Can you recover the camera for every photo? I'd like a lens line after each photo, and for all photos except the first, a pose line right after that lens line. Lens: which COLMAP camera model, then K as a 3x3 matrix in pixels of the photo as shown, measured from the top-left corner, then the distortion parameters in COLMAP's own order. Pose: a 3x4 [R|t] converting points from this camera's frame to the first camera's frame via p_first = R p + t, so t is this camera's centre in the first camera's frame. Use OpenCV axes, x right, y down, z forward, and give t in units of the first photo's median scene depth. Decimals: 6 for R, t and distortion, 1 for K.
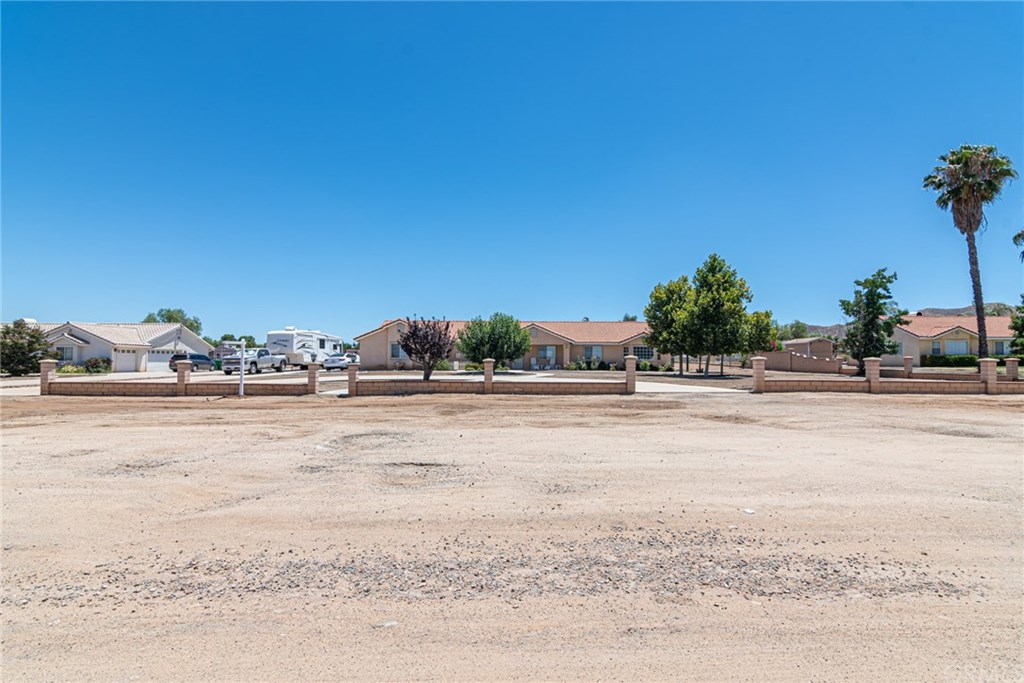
lens RADIAL K [[492.4, 0, 514.2], [0, 492.4, 367.7], [0, 0, 1]] dist [-0.001100, -0.000321]
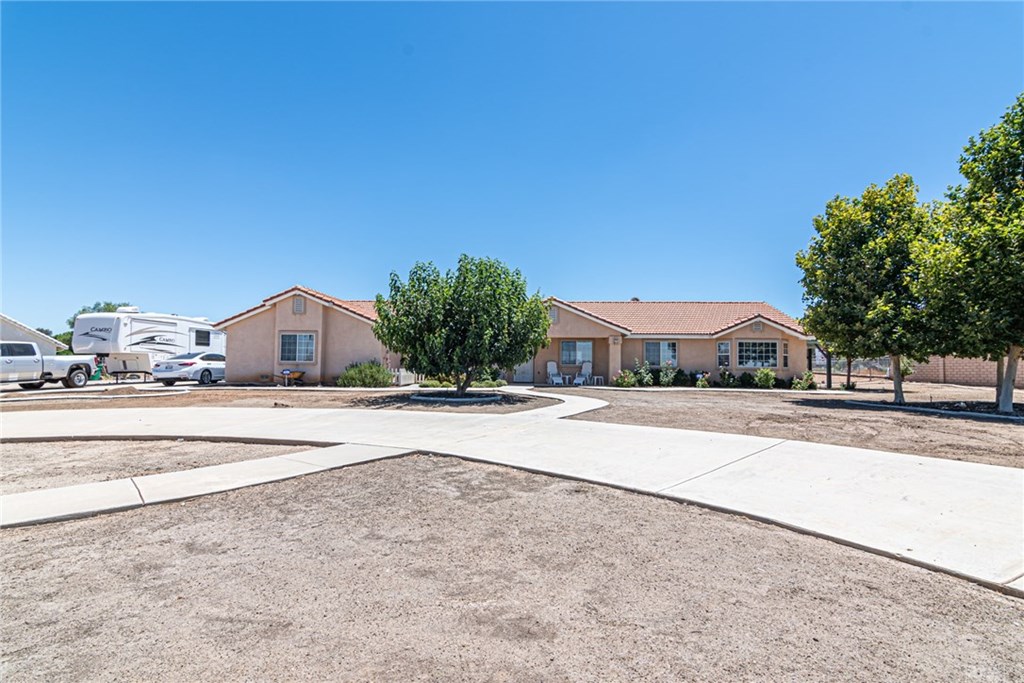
lens RADIAL K [[489.4, 0, 512.0], [0, 489.4, 341.5], [0, 0, 1]] dist [0.000492, 0.000074]
pose [[0.999569, 0.002763, -0.029227, 0.011073], [-0.004628, 0.997944, -0.063929, -0.008633], [0.028990, 0.064036, 0.997526, 0.473899]]
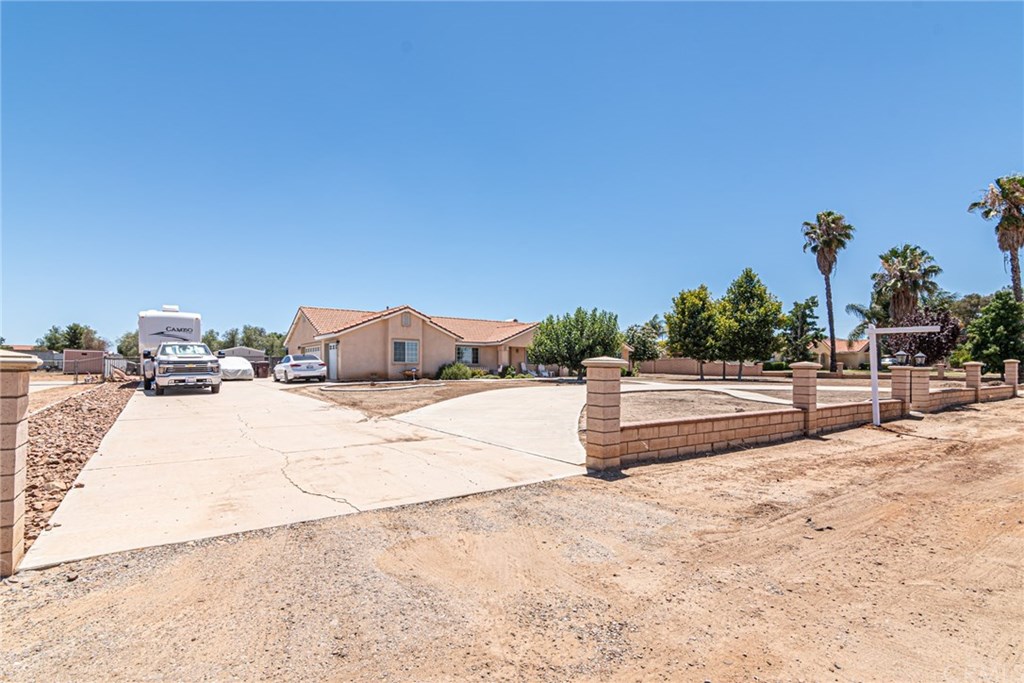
lens RADIAL K [[510.9, 0, 508.8], [0, 510.9, 335.1], [0, 0, 1]] dist [-0.002773, -0.000904]
pose [[0.793780, 0.036829, 0.607088, -0.538446], [0.009153, 0.997329, -0.072471, -0.004187], [-0.608136, 0.063083, 0.791323, 0.331914]]
